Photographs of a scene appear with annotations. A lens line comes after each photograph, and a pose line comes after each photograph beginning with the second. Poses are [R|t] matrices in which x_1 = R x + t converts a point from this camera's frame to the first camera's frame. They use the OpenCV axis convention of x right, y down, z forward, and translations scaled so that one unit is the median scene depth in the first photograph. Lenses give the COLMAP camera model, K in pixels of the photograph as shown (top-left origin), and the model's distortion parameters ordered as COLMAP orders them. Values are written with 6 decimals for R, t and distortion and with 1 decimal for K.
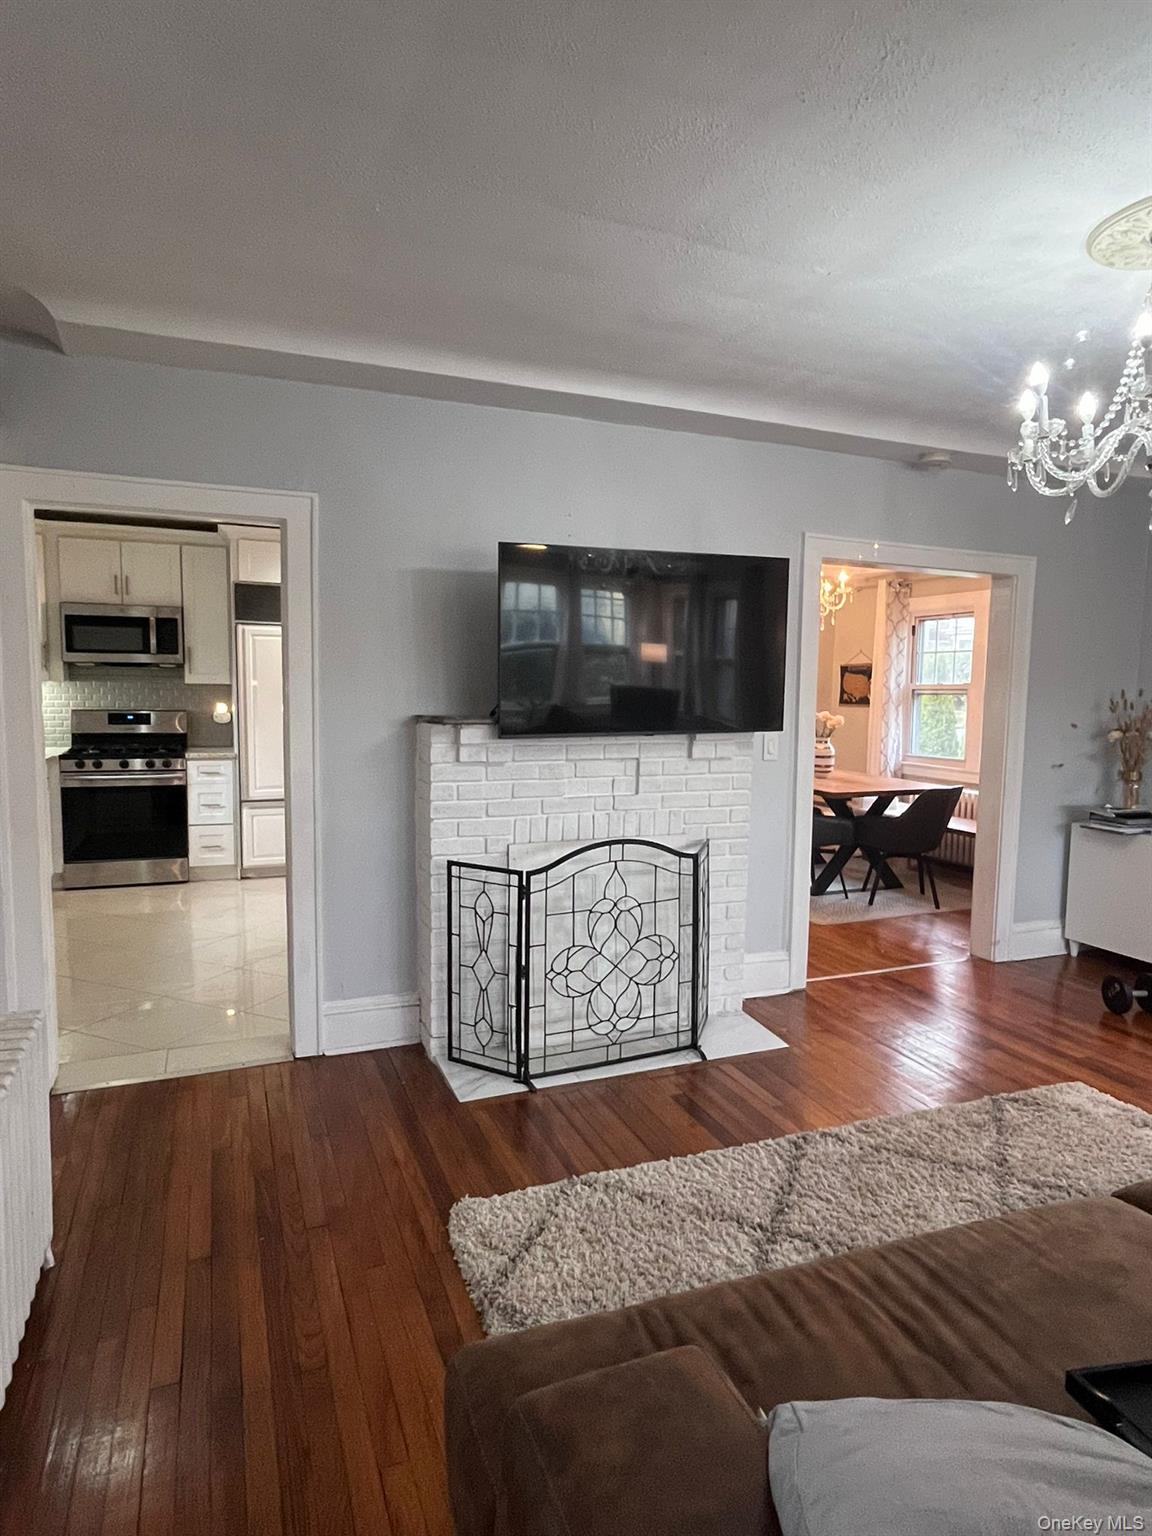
lens RADIAL K [[888.1, 0, 576.0], [0, 888.1, 768.0], [0, 0, 1]] dist [0.000480, 0.000286]
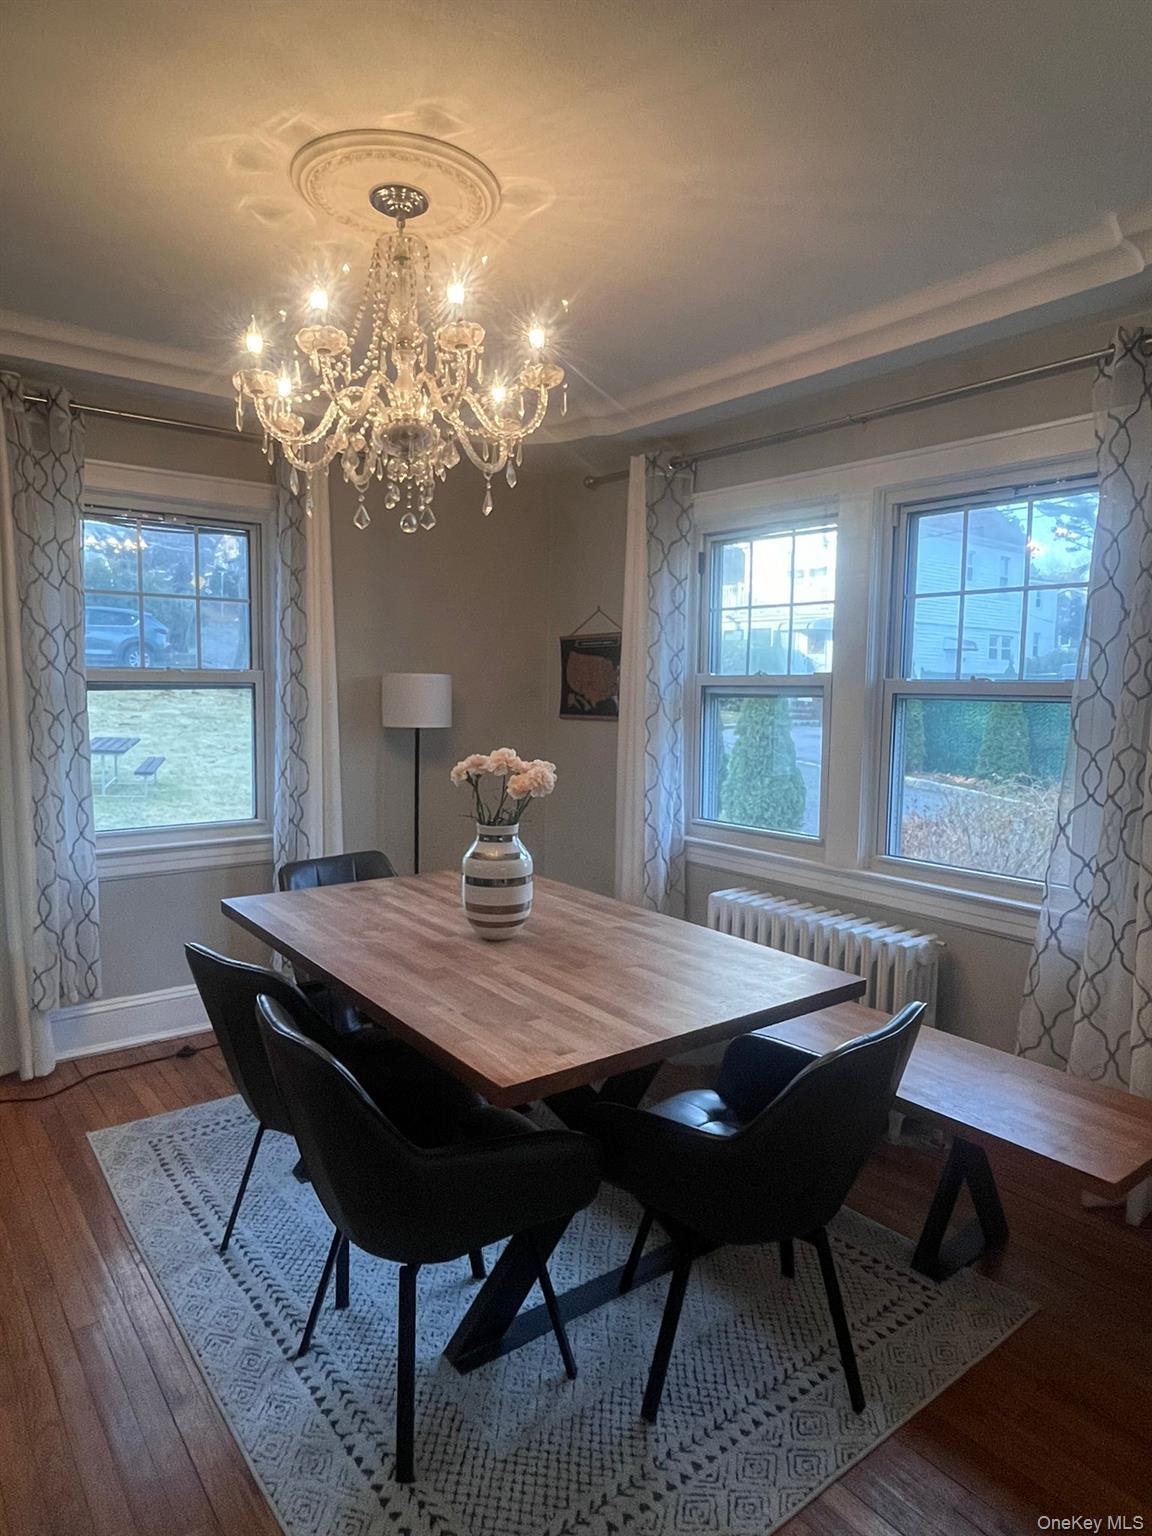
lens RADIAL K [[923.1, 0, 576.0], [0, 923.1, 768.0], [0, 0, 1]] dist [-0.000636, 0.002179]
pose [[0.960855, -0.024559, 0.275963, 0.174990], [0.023558, 0.999698, 0.006943, -0.049370], [-0.276050, -0.000170, 0.961143, 0.541121]]
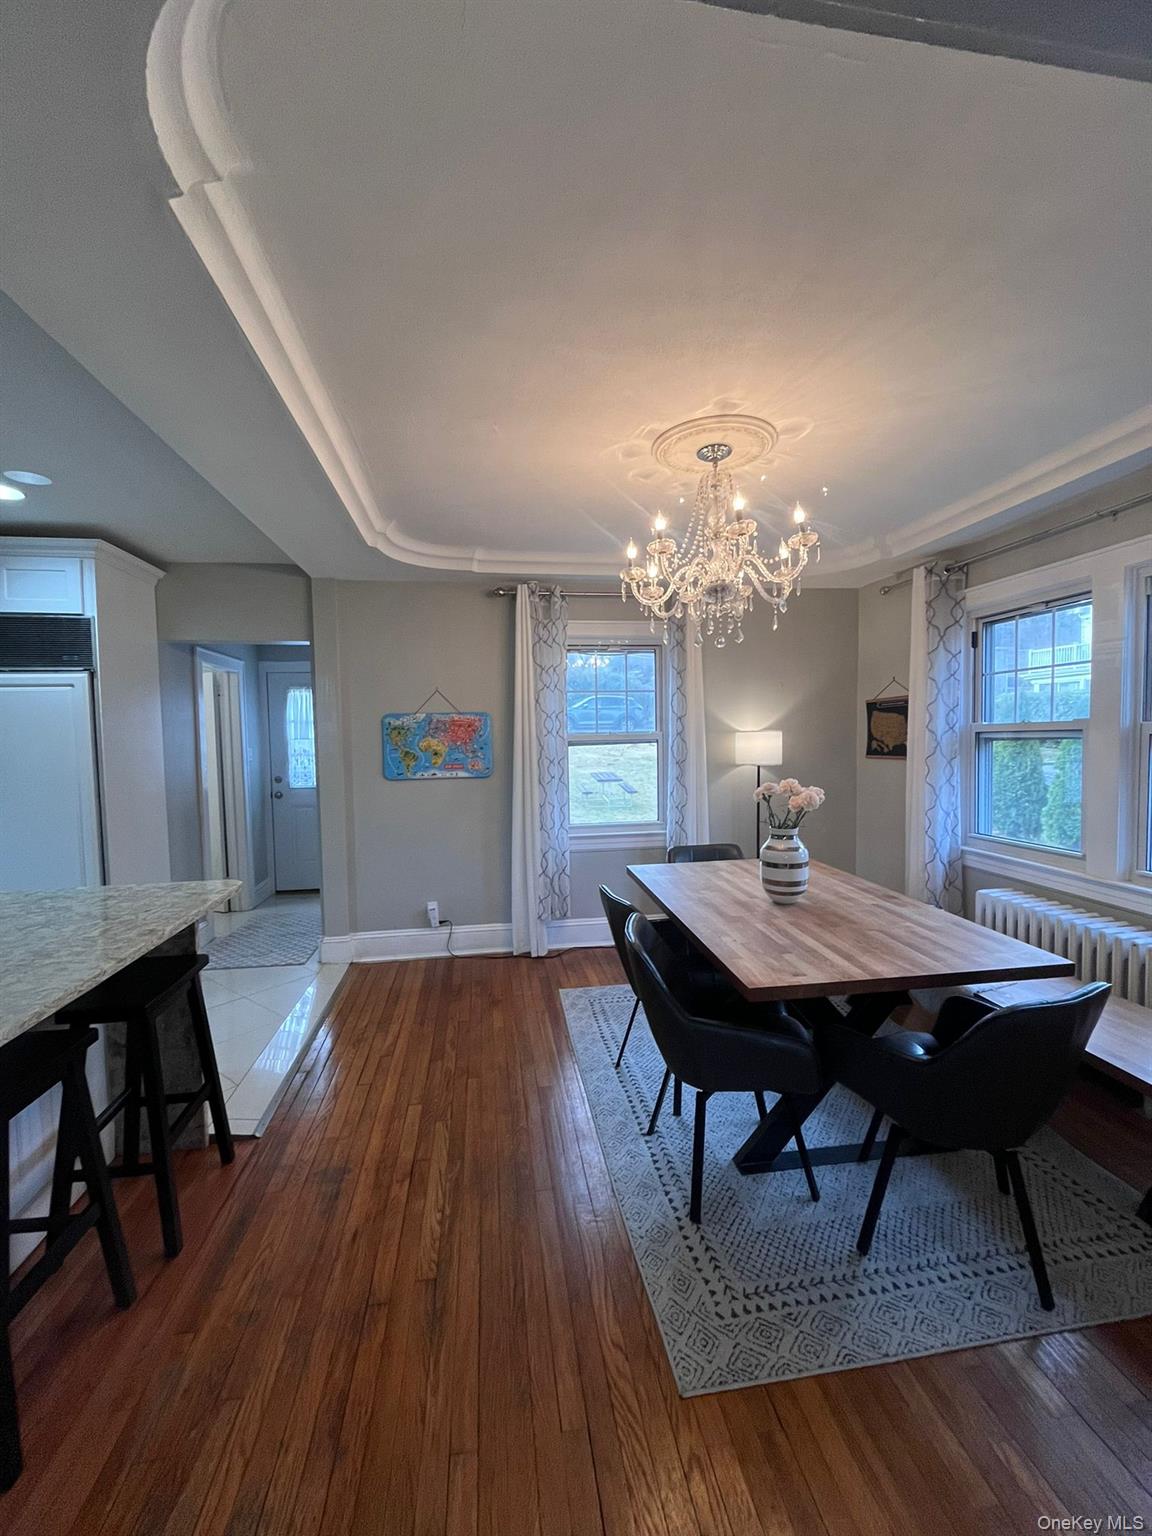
lens RADIAL K [[615.9, 0, 582.4], [0, 615.9, 767.8], [0, 0, 1]] dist [-0.000240, 0.000329]
pose [[0.973344, -0.018189, -0.228627, 0.206513], [0.008936, 0.999101, -0.041444, -0.047757], [0.229176, 0.038297, 0.972631, 0.512300]]
